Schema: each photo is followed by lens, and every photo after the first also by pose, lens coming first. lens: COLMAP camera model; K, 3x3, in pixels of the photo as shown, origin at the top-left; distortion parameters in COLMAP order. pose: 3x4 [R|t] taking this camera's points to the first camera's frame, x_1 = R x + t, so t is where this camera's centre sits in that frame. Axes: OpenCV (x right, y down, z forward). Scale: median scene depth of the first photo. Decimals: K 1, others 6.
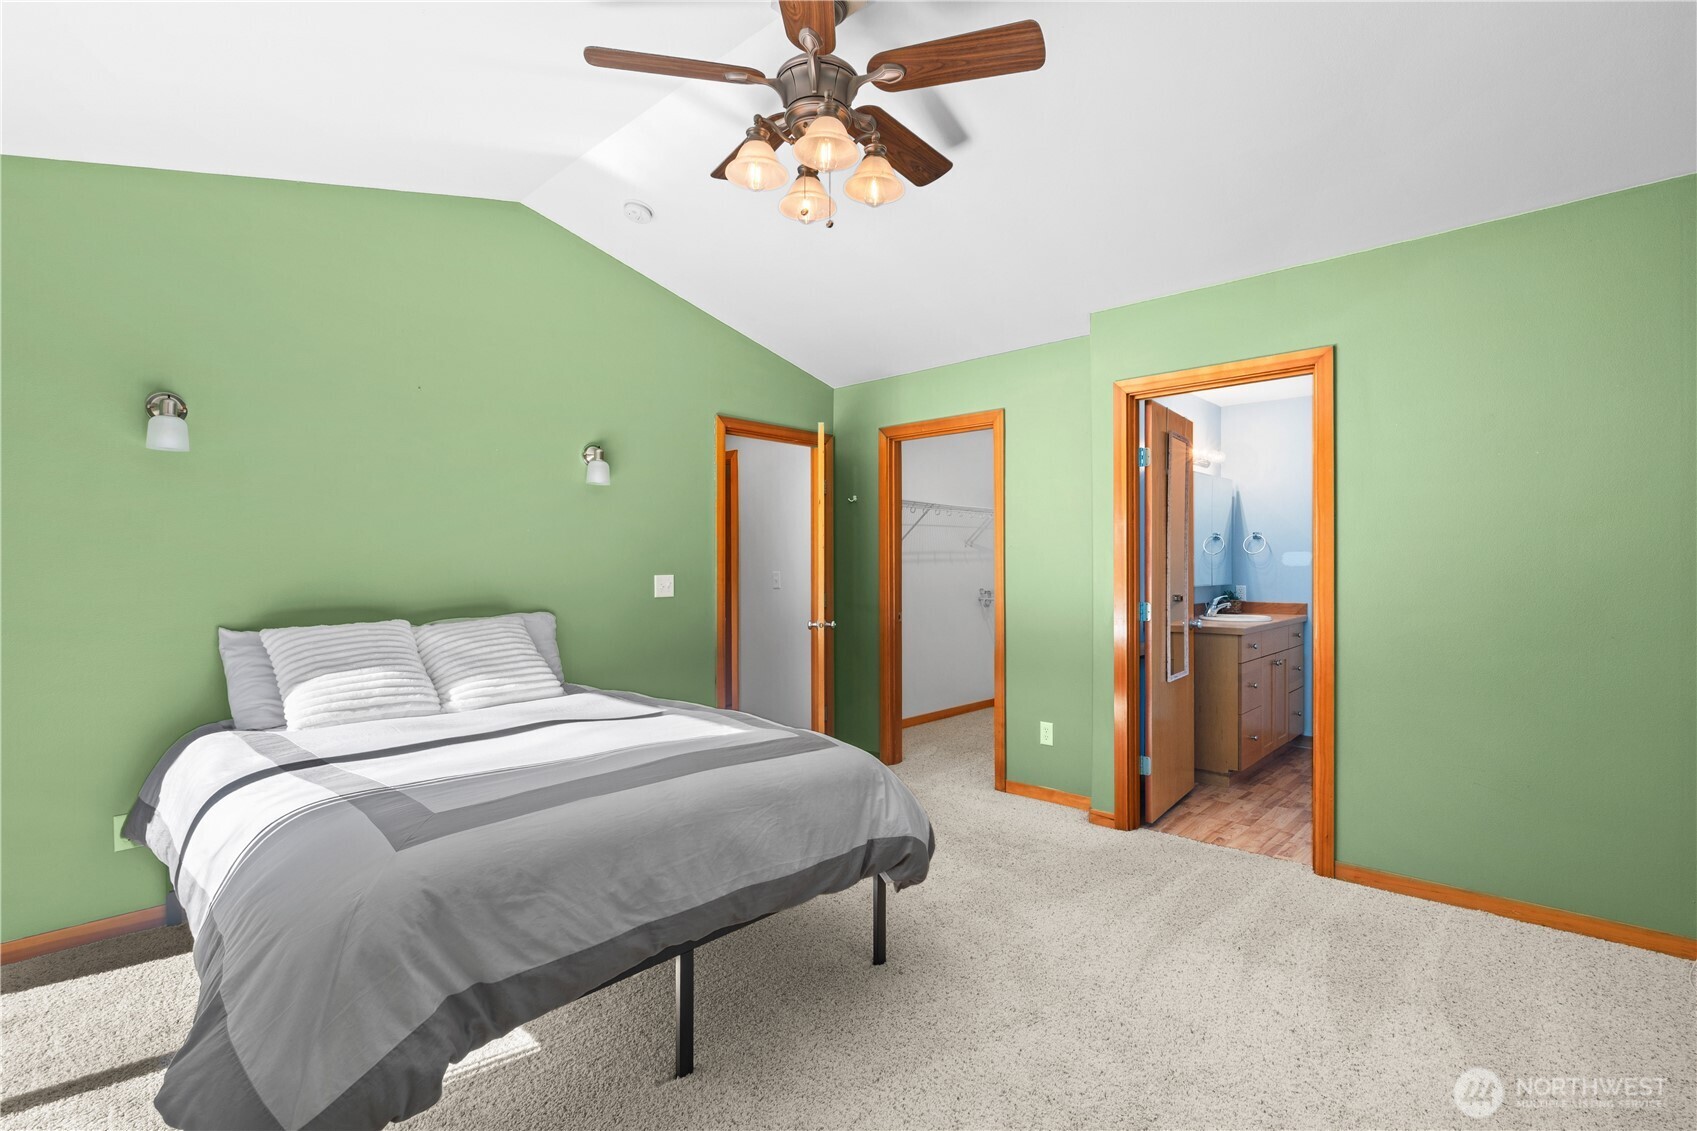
lens RADIAL K [[783.2, 0, 848.3], [0, 783.2, 565.7], [0, 0, 1]] dist [-0.002459, -0.000361]
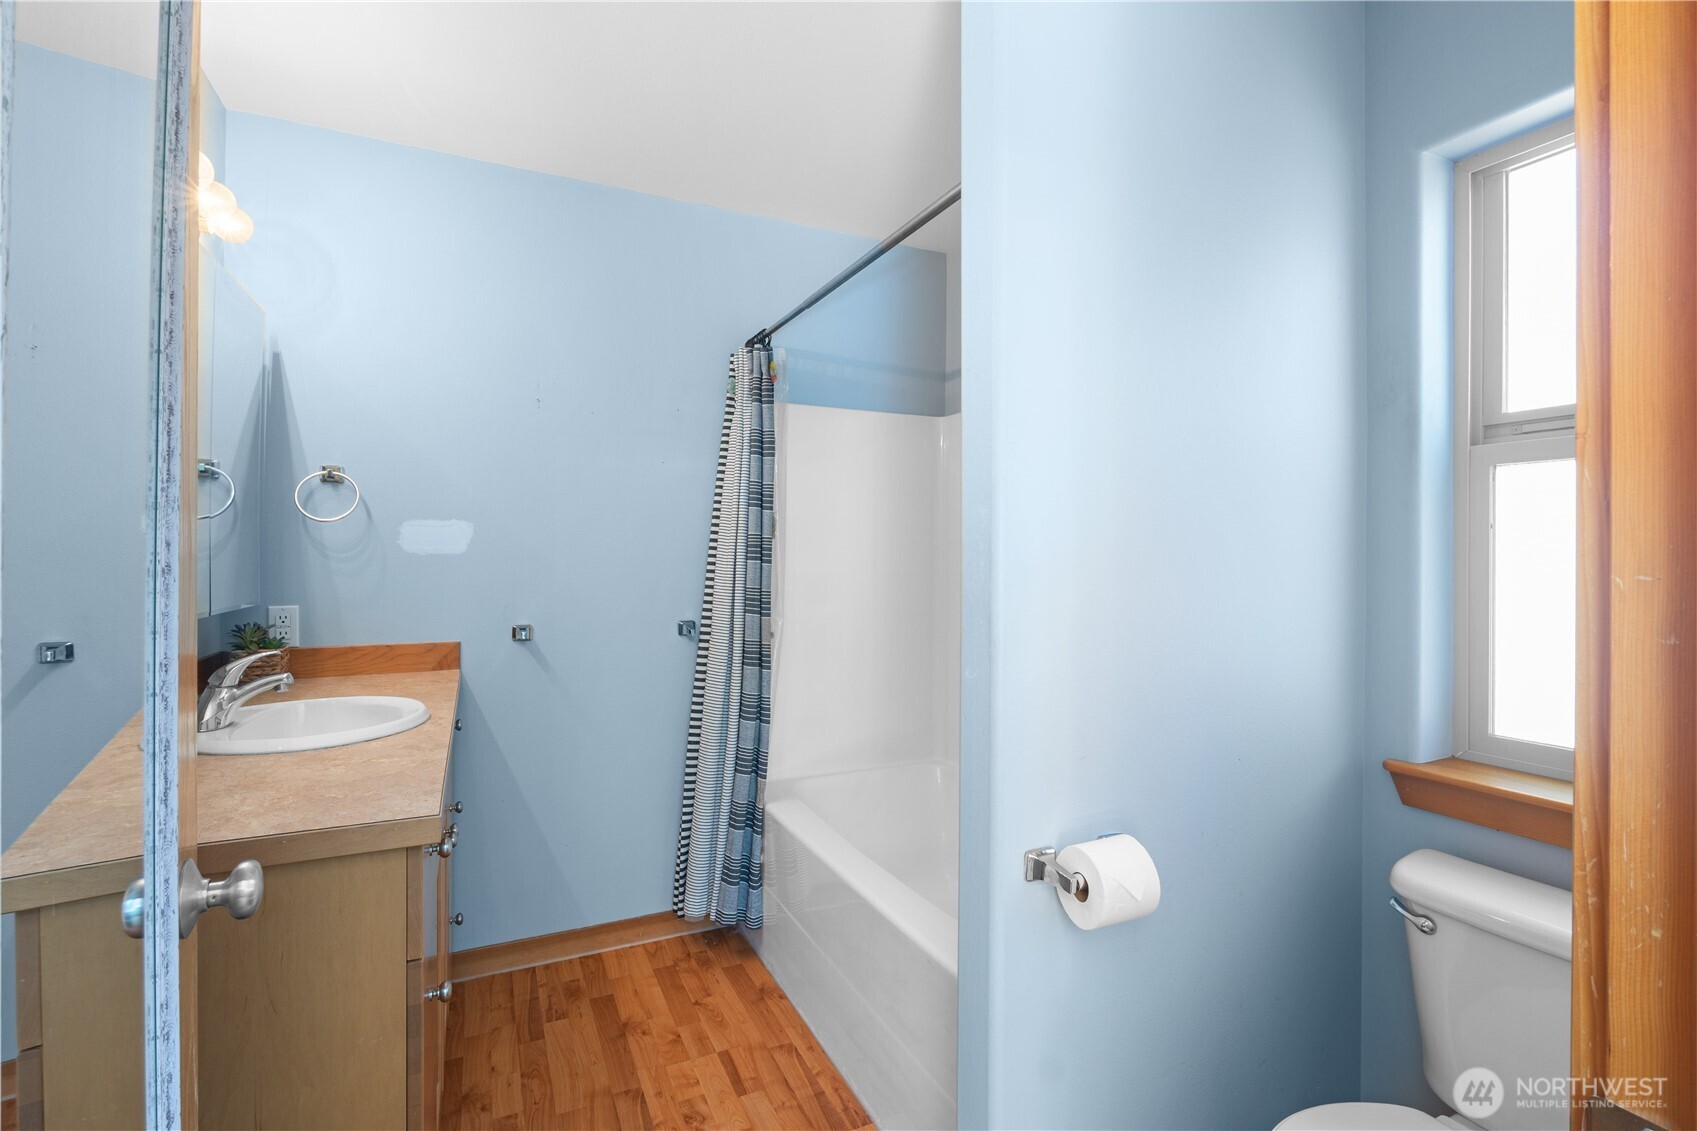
lens RADIAL K [[783.2, 0, 848.1], [0, 783.2, 562.8], [0, 0, 1]] dist [-0.002459, -0.000361]
pose [[0.379154, 0.001672, 0.925332, 0.260749], [-0.001782, 0.999998, -0.001077, 0.004960], [-0.925332, -0.001240, 0.379156, 0.616149]]
